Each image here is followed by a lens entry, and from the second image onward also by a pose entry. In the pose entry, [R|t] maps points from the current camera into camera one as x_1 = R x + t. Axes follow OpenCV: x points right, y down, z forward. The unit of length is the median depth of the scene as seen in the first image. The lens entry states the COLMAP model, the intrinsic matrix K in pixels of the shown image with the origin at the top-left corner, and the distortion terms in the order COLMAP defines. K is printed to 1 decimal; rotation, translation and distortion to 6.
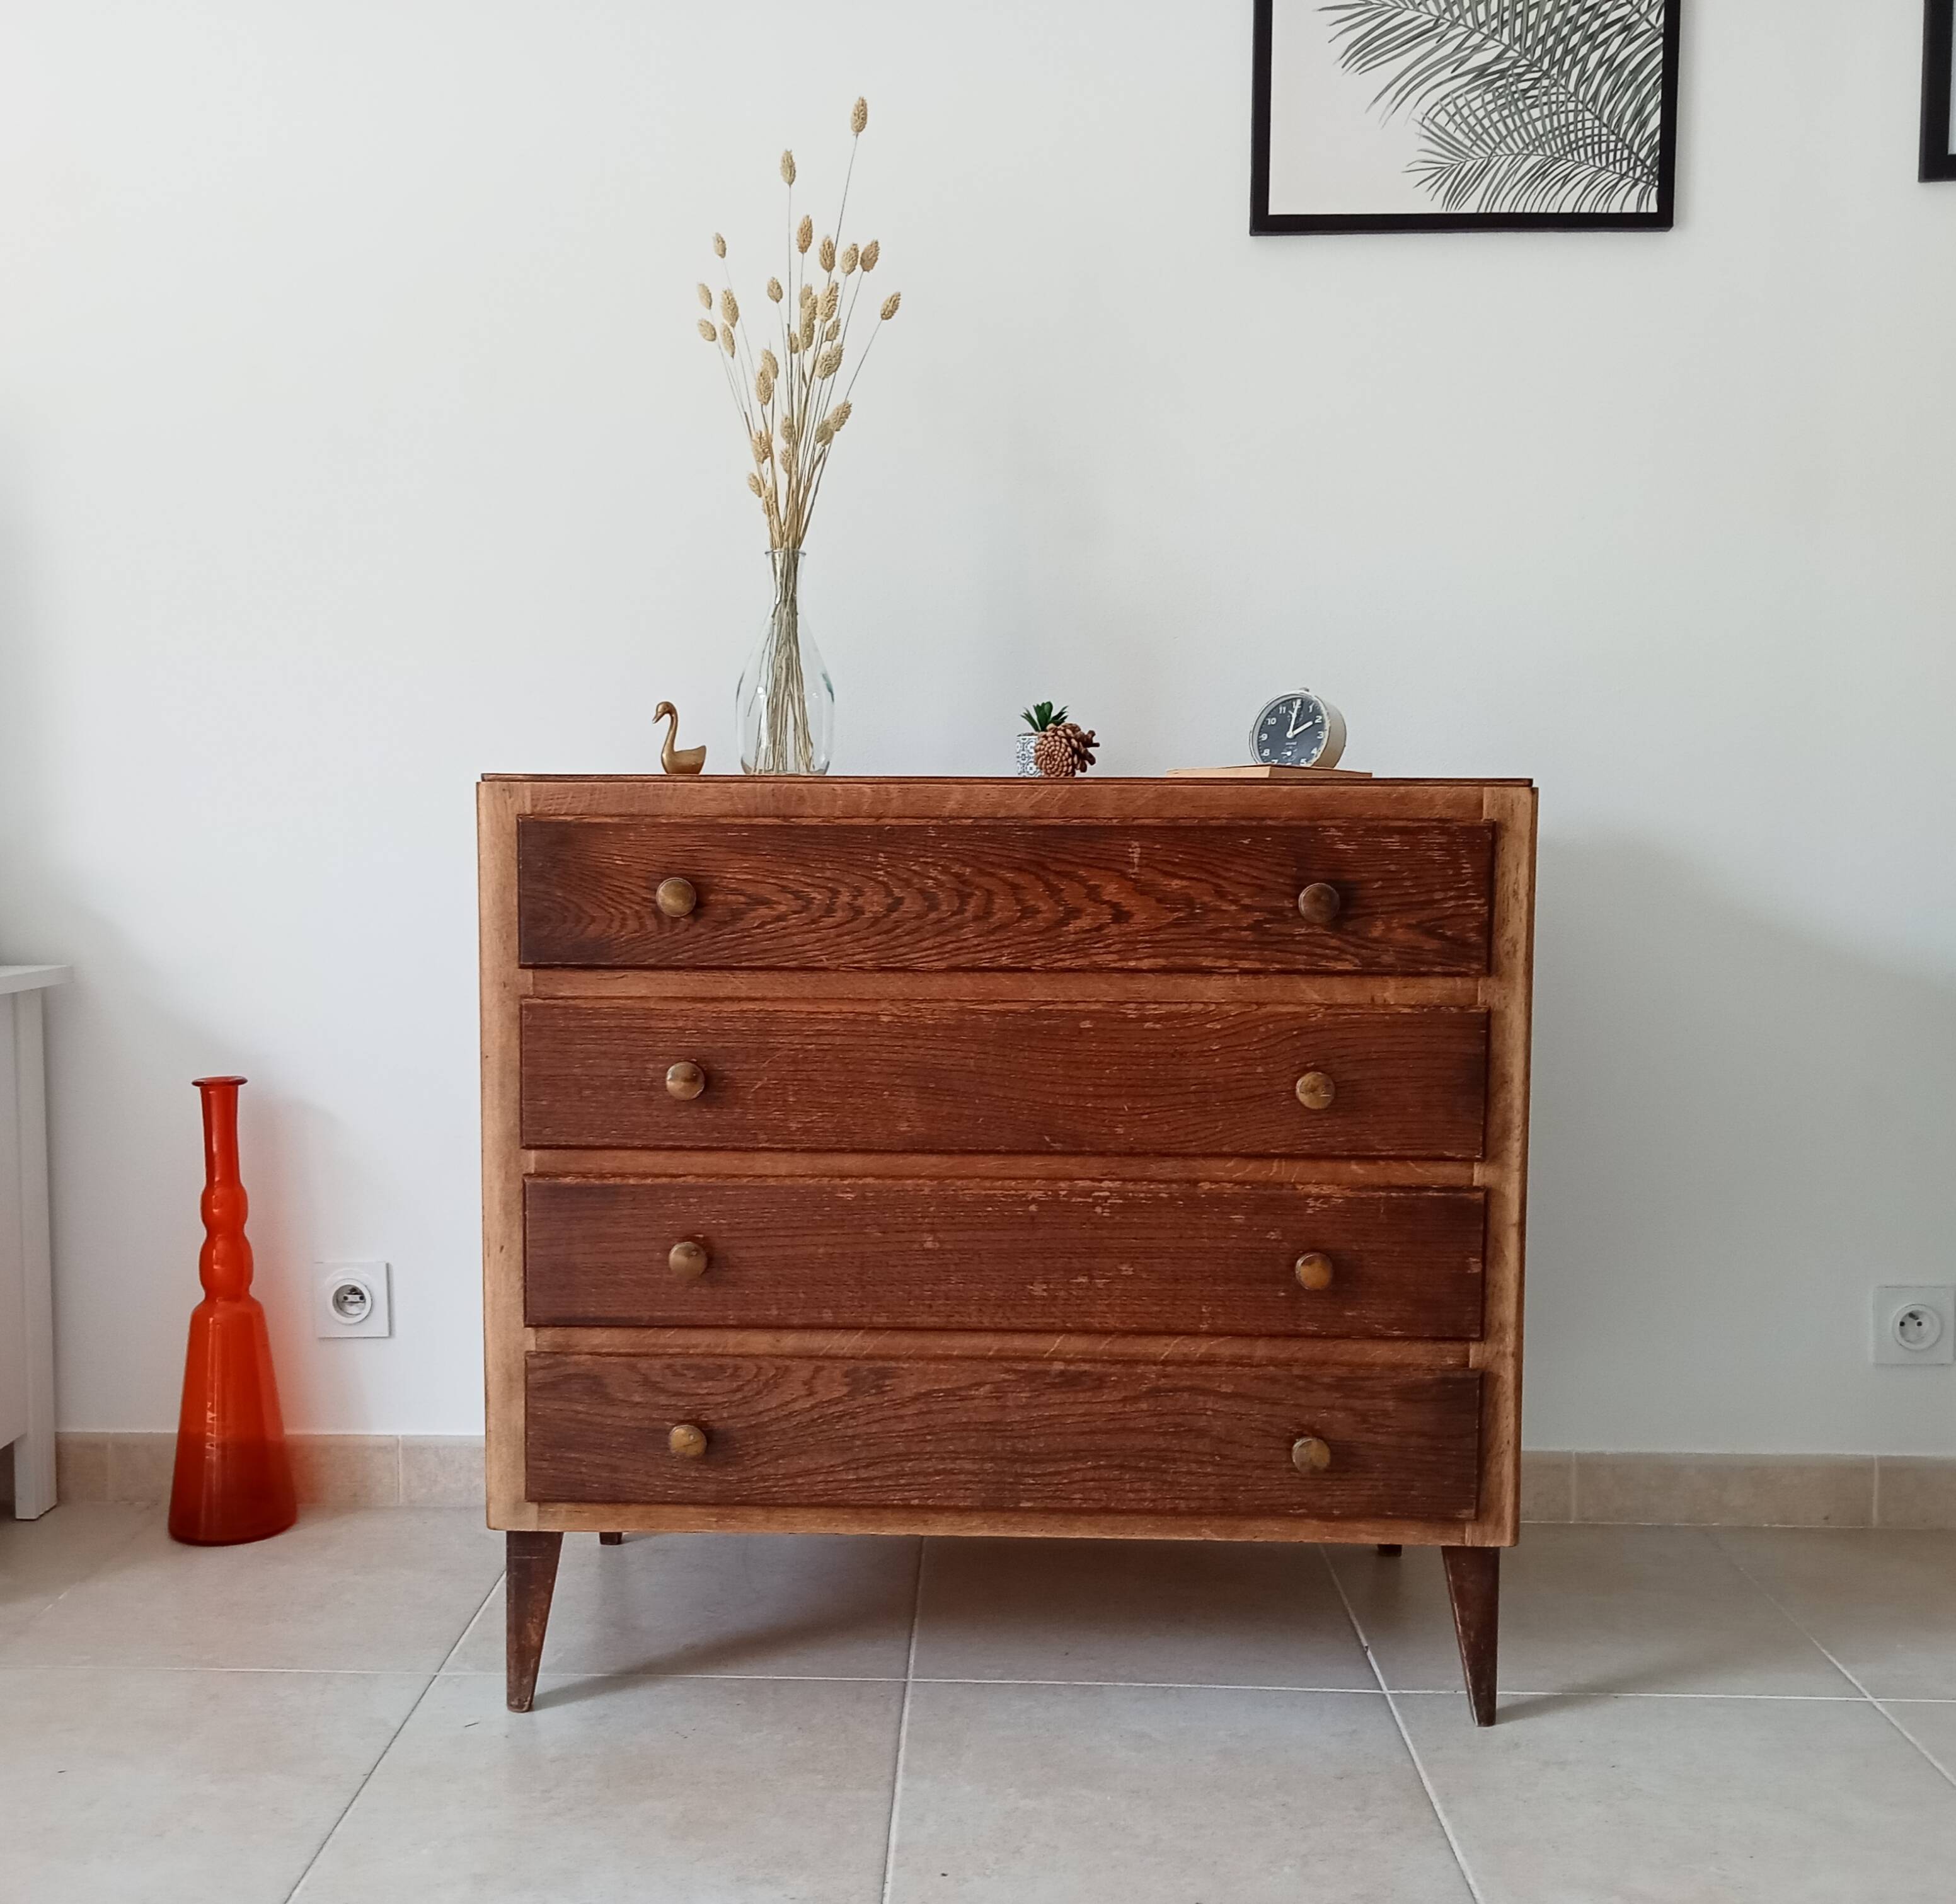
lens RADIAL K [[1899.4, 0, 943.2], [0, 1899.4, 958.2], [0, 0, 1]] dist [0.090586, -0.339799]
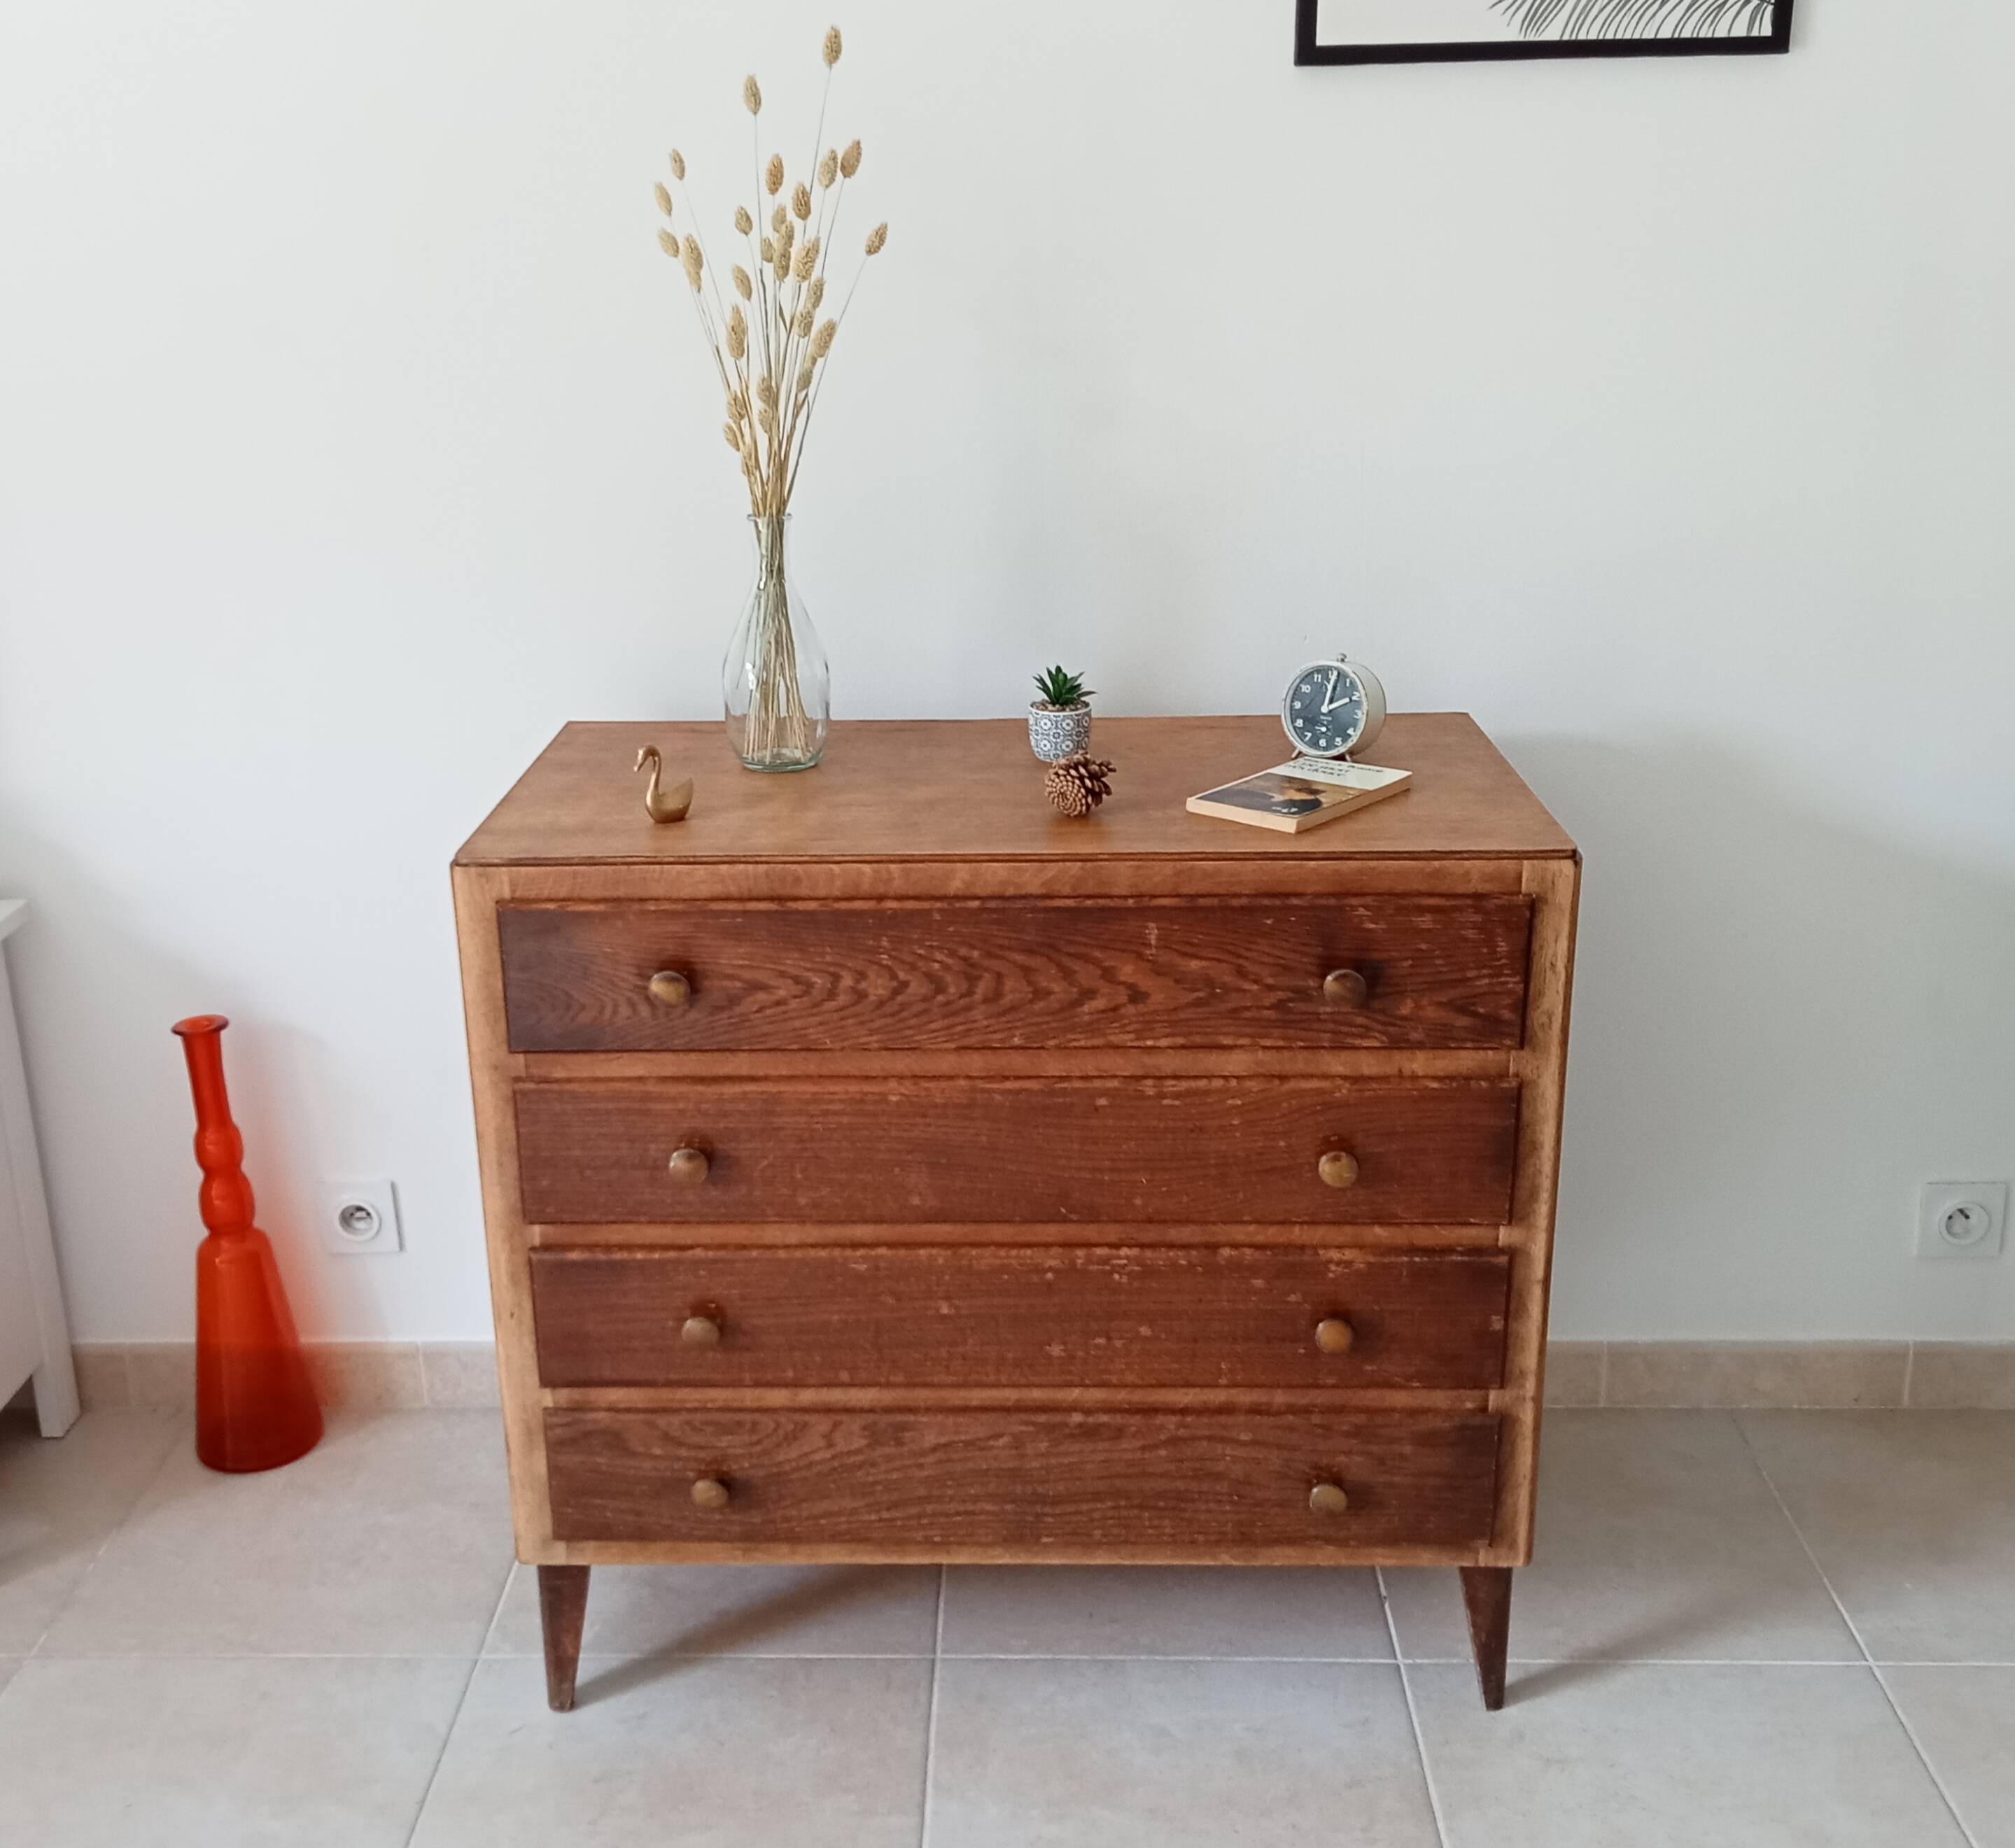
lens RADIAL K [[2090.8, 0, 973.9], [0, 2090.8, 833.2], [0, 0, 1]] dist [0.113242, -0.401673]
pose [[0.999770, -0.021021, -0.004186, 0.017421], [0.021417, 0.972155, 0.233356, -0.343794], [-0.000836, -0.233392, 0.972382, -0.000895]]
